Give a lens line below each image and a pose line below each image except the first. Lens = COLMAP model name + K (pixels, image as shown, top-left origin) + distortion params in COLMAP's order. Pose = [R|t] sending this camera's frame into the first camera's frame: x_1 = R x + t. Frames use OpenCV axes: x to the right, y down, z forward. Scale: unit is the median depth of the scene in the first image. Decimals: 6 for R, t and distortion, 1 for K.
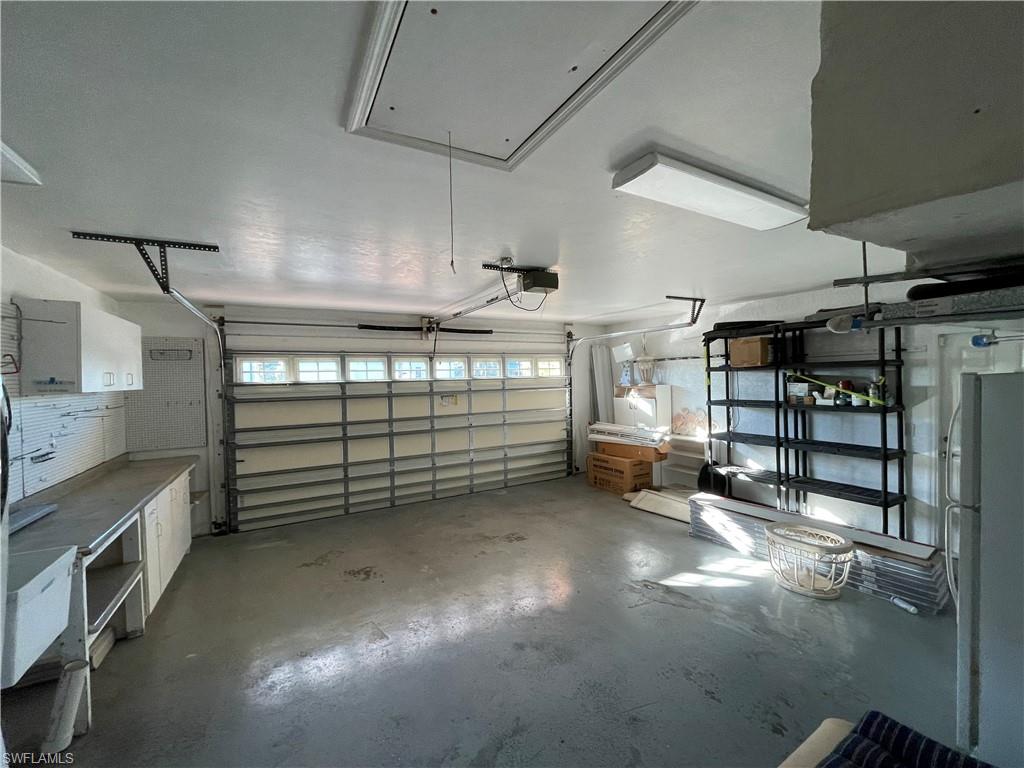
lens RADIAL K [[411.9, 0, 511.5], [0, 411.9, 383.2], [0, 0, 1]] dist [-0.001530, -0.000511]
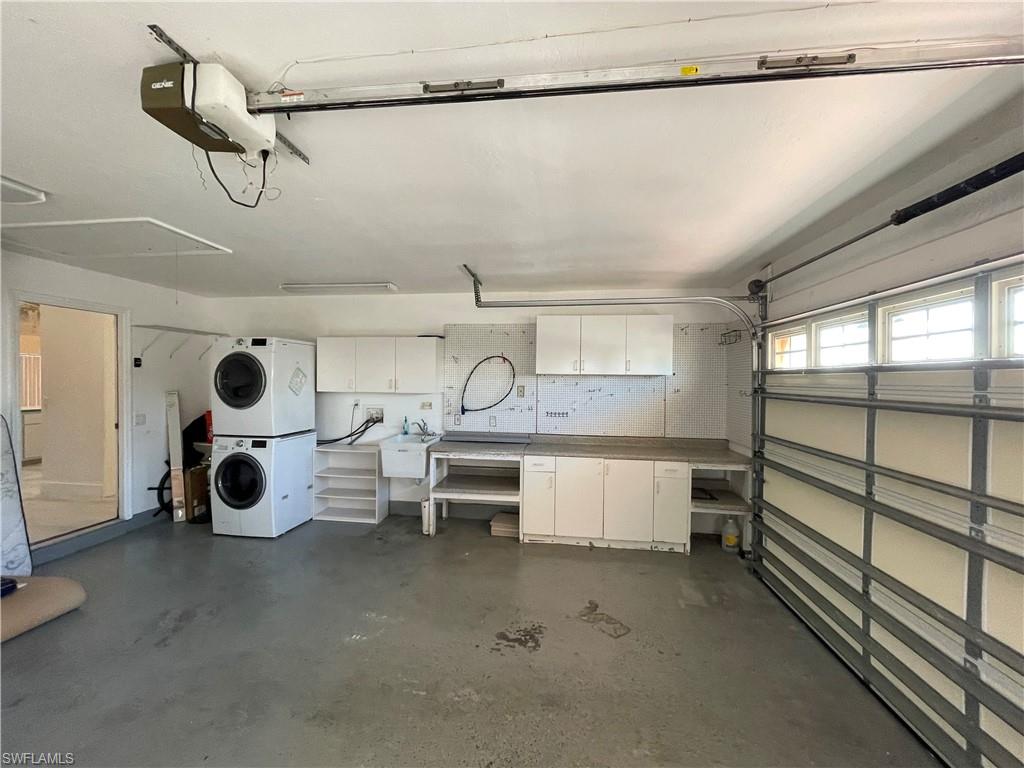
lens RADIAL K [[411.9, 0, 511.5], [0, 411.9, 383.2], [0, 0, 1]] dist [-0.001530, -0.000511]
pose [[-0.598428, 0.020608, -0.800911, 0.151232], [-0.006934, 0.999498, 0.030899, 0.003172], [0.801146, 0.024044, -0.597985, 1.031396]]
